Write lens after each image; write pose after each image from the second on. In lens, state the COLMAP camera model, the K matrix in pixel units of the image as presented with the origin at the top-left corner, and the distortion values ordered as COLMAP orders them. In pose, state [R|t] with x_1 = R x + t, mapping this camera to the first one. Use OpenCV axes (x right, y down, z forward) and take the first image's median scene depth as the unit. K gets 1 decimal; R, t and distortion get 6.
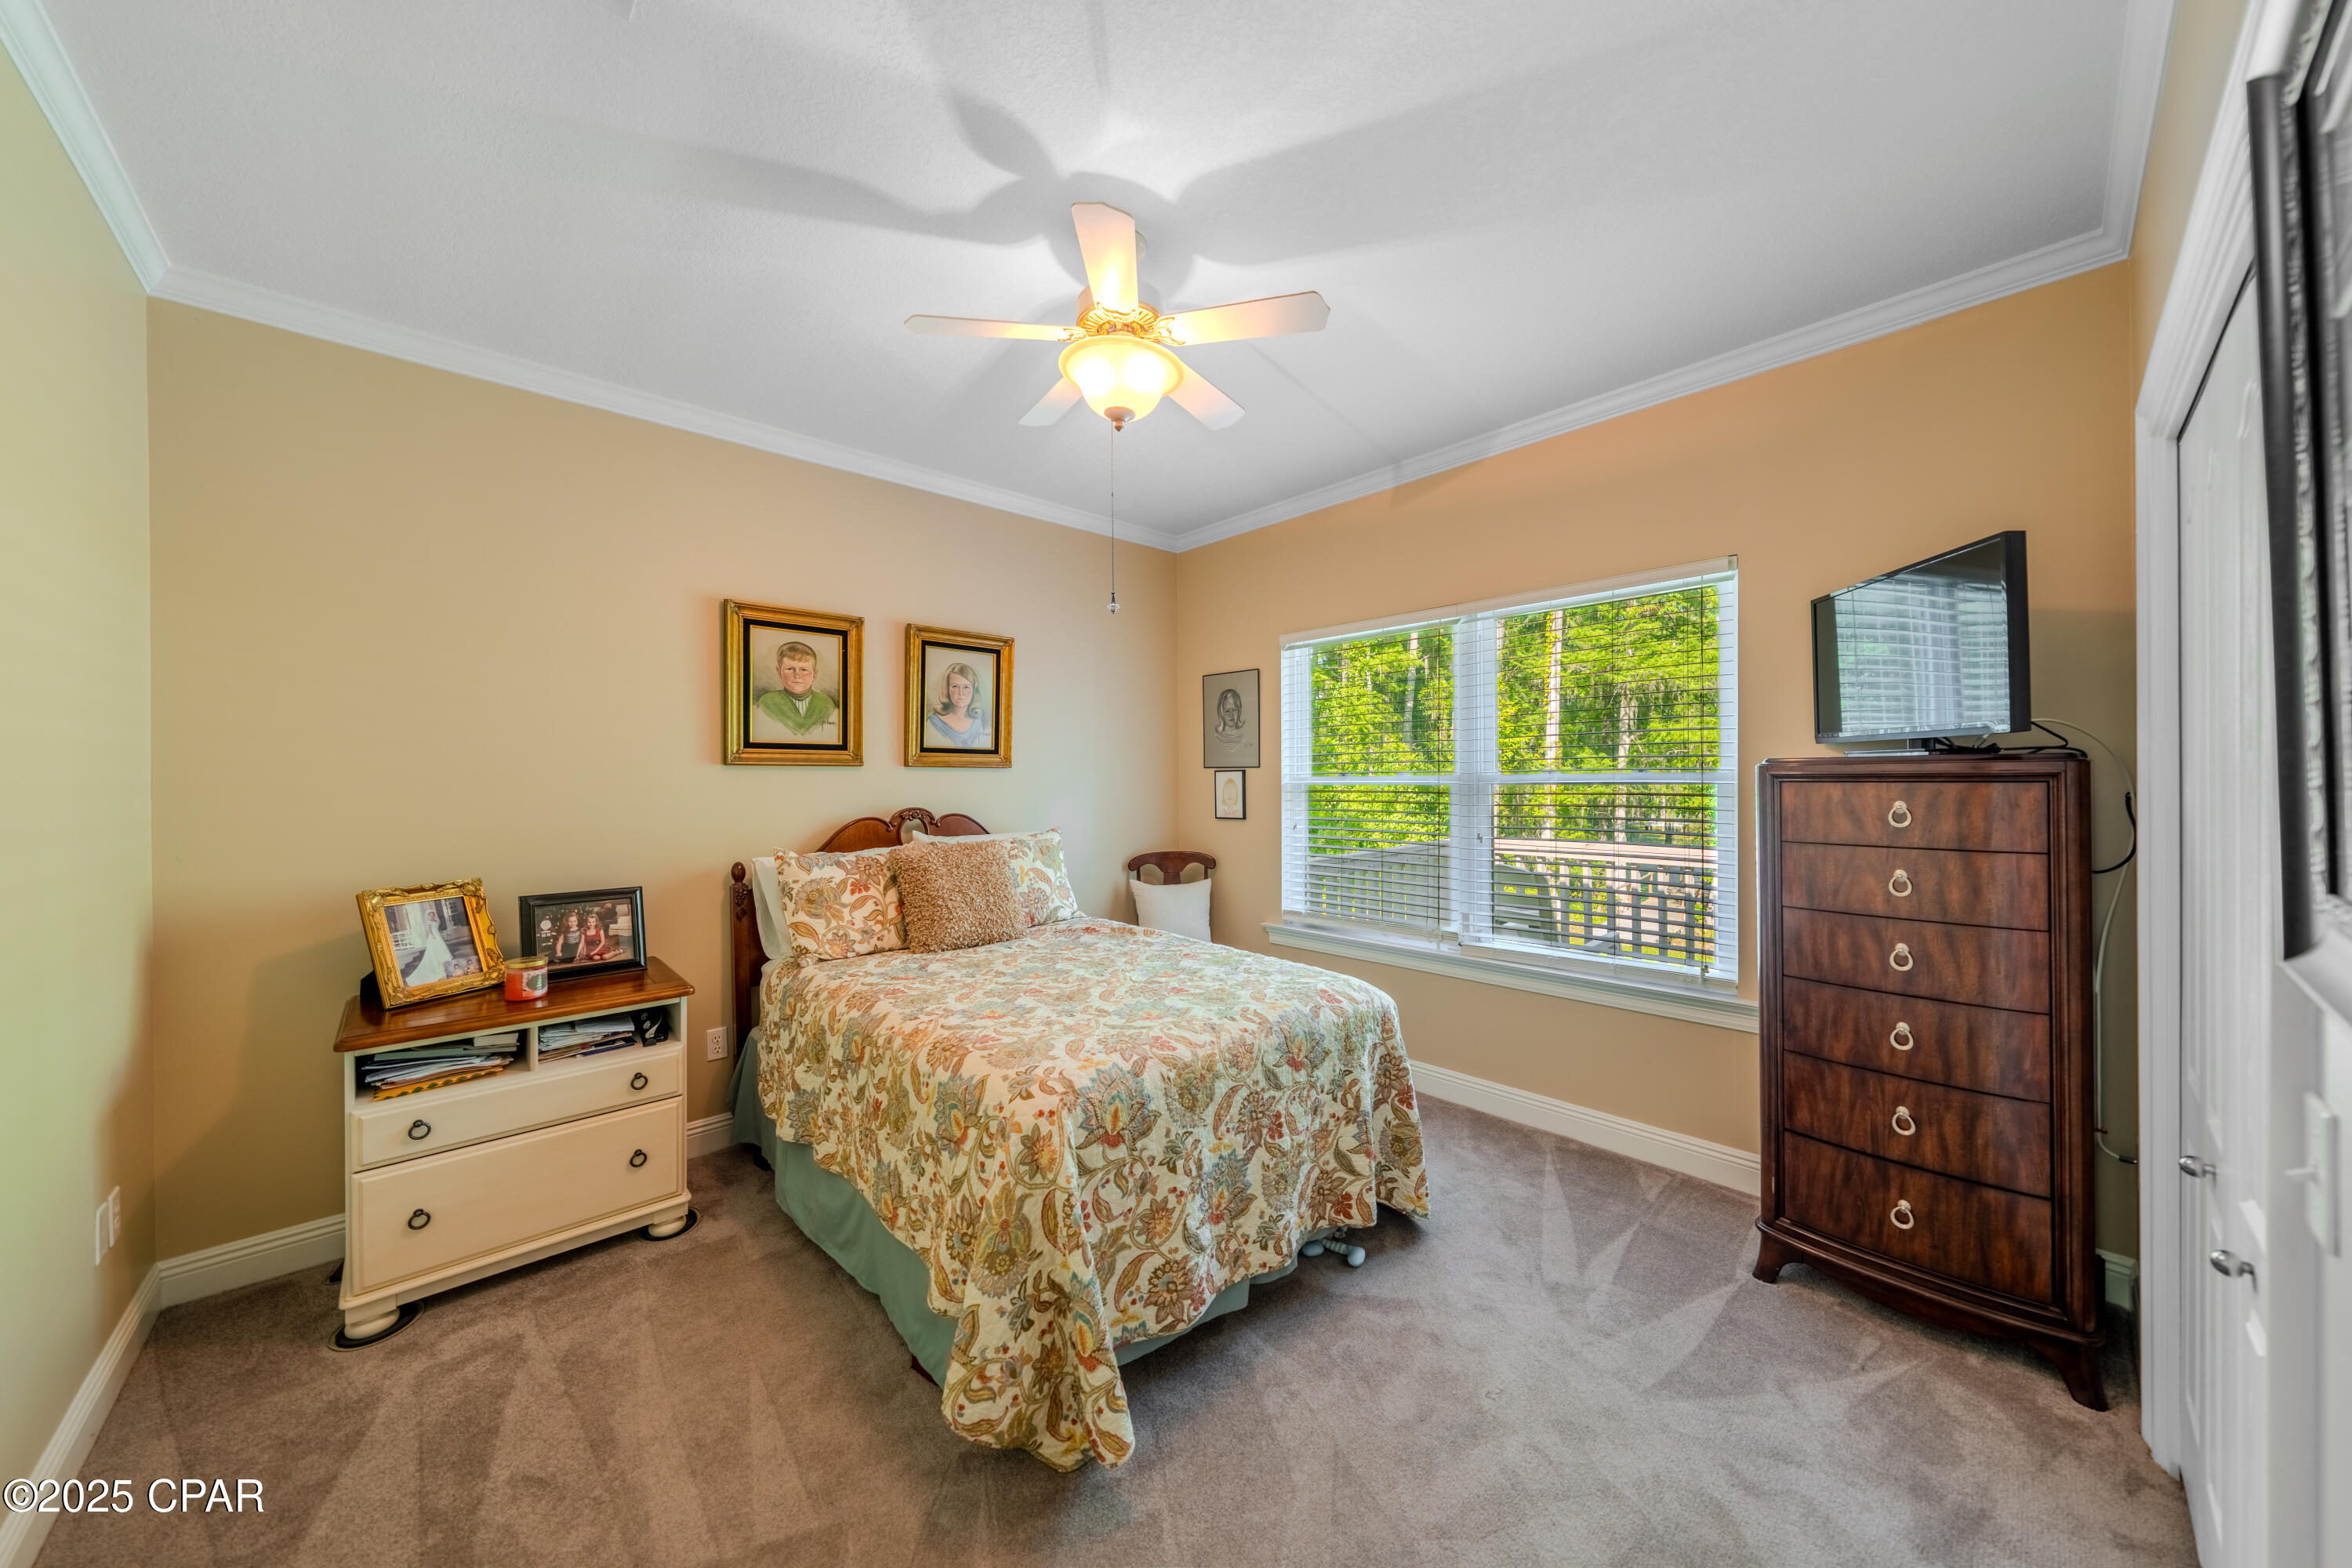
lens RADIAL K [[805.0, 0, 1184.0], [0, 805.0, 764.8], [0, 0, 1]] dist [-0.002499, -0.000351]
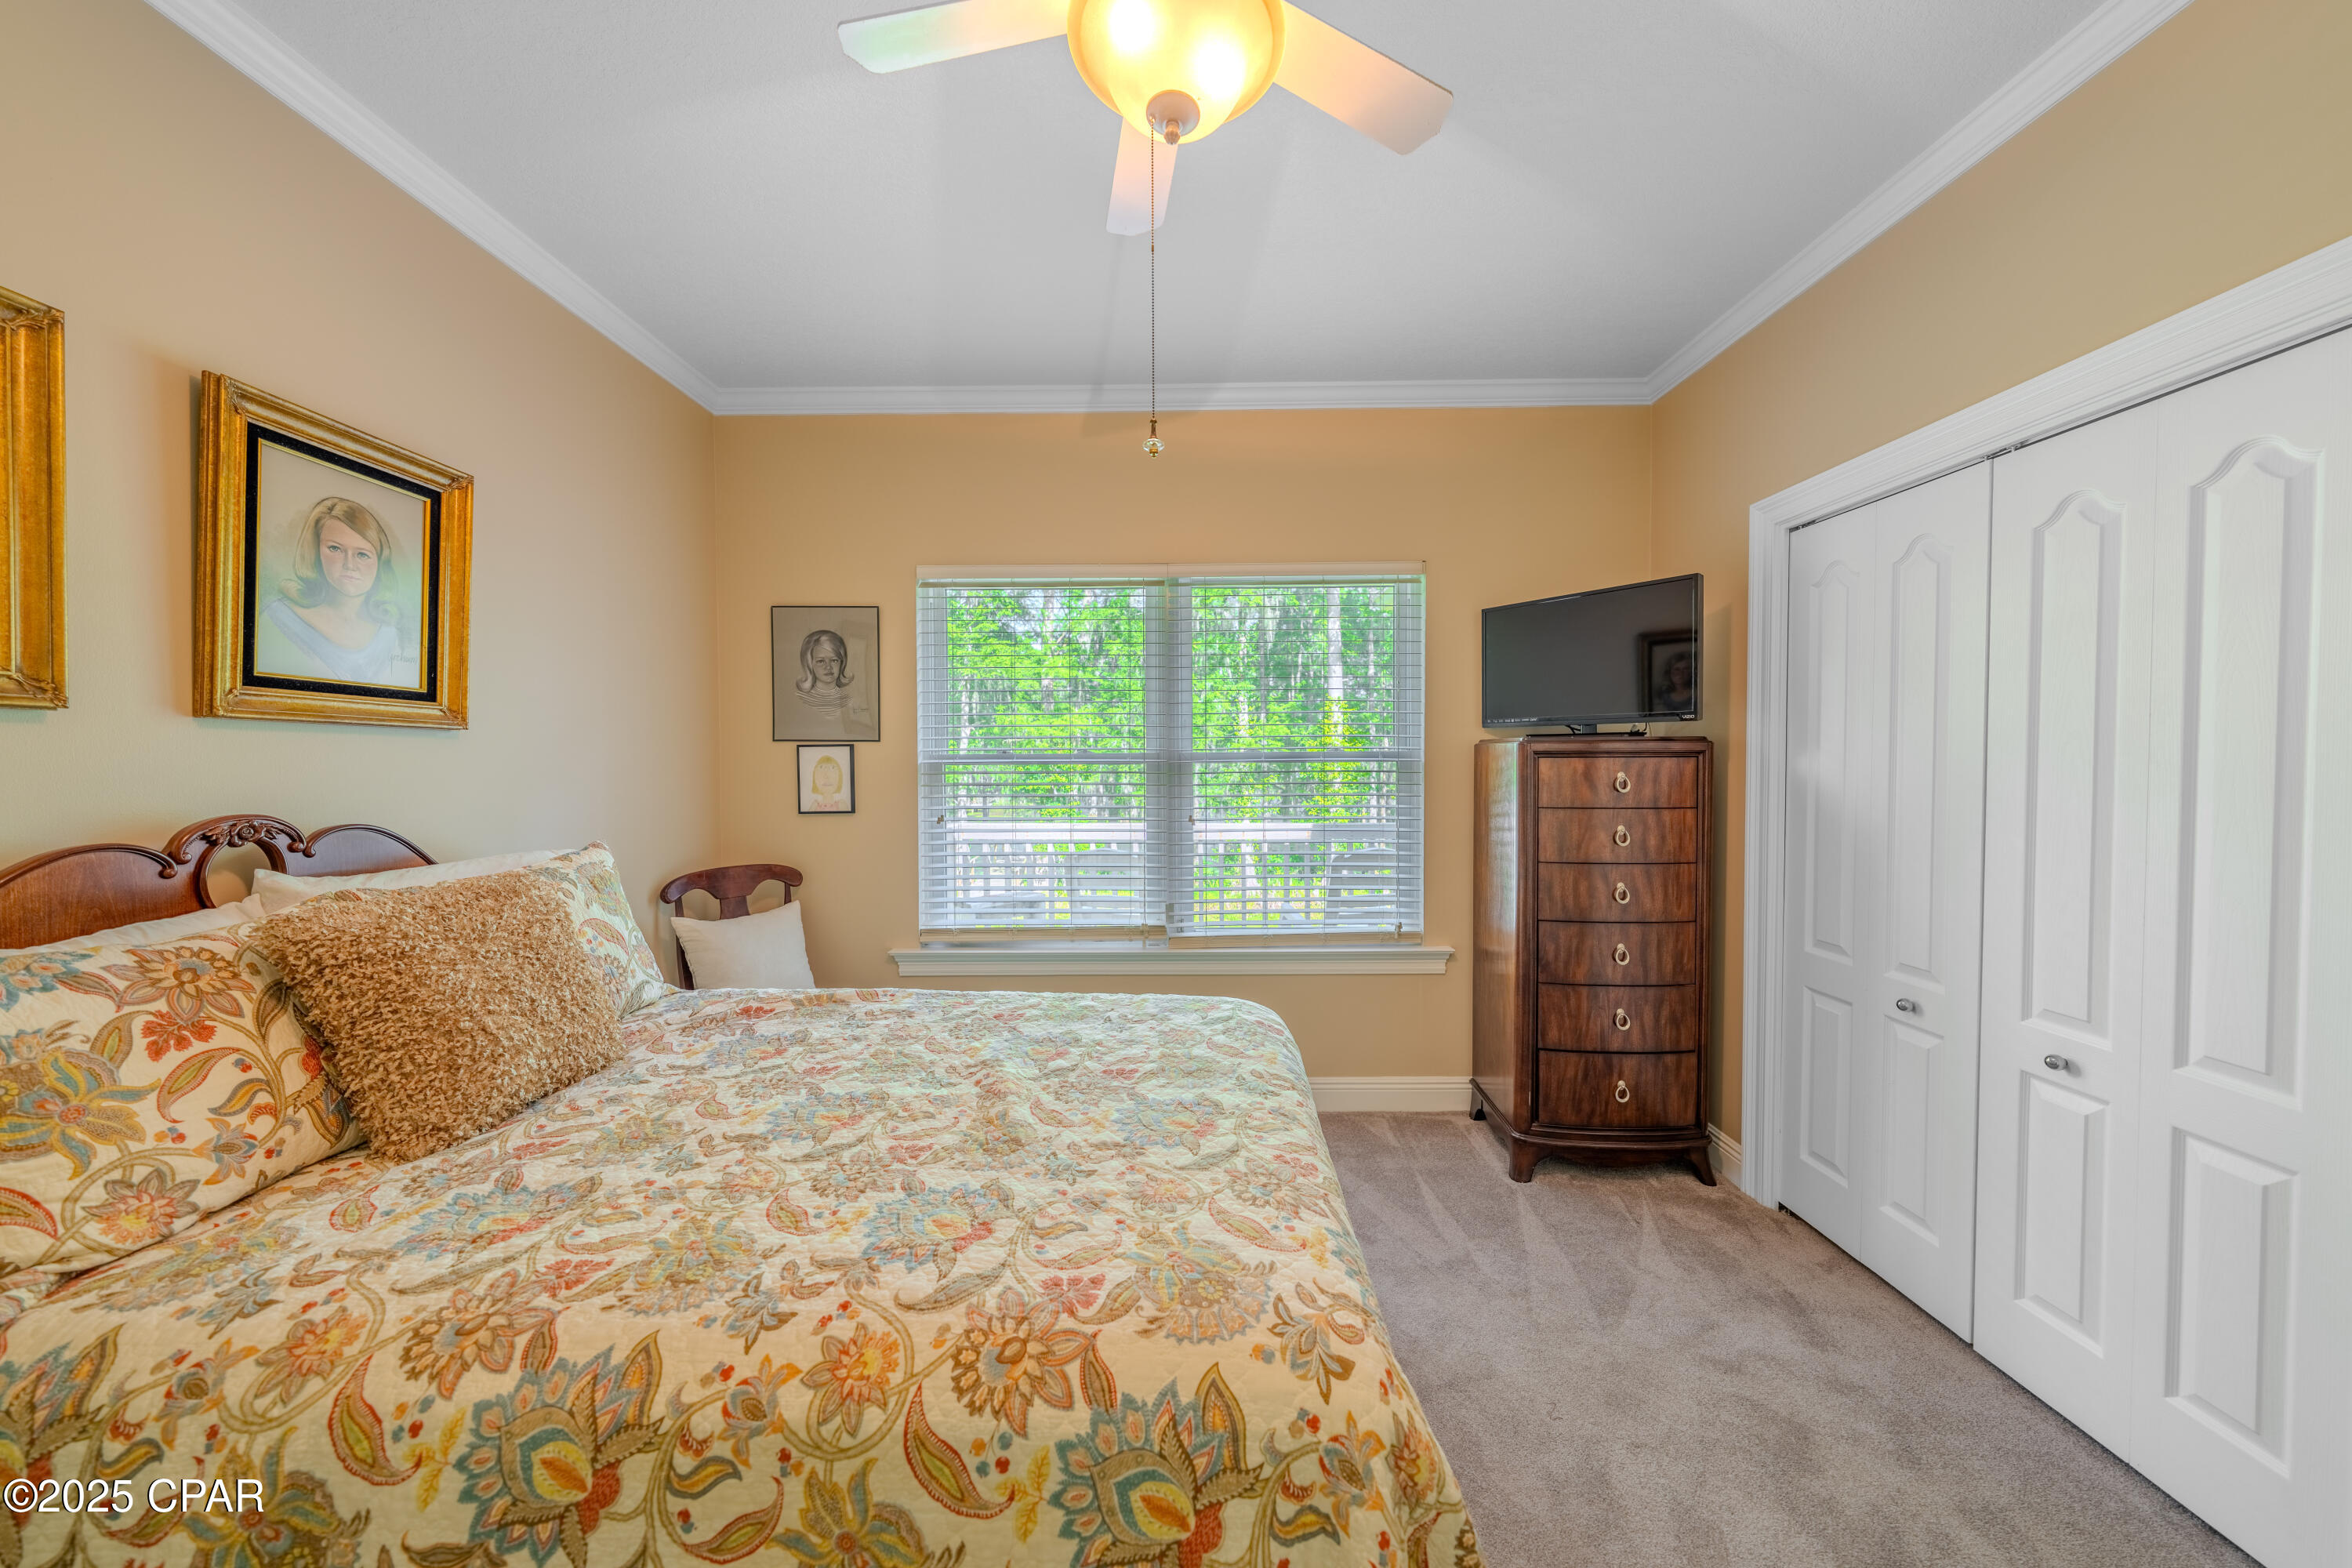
lens RADIAL K [[805.0, 0, 1171.8], [0, 805.0, 771.1], [0, 0, 1]] dist [-0.002499, -0.000351]
pose [[0.690717, -0.004119, 0.723113, -0.361152], [-0.012141, 0.999777, 0.017293, 0.020356], [-0.723023, -0.020724, 0.690513, 0.427211]]
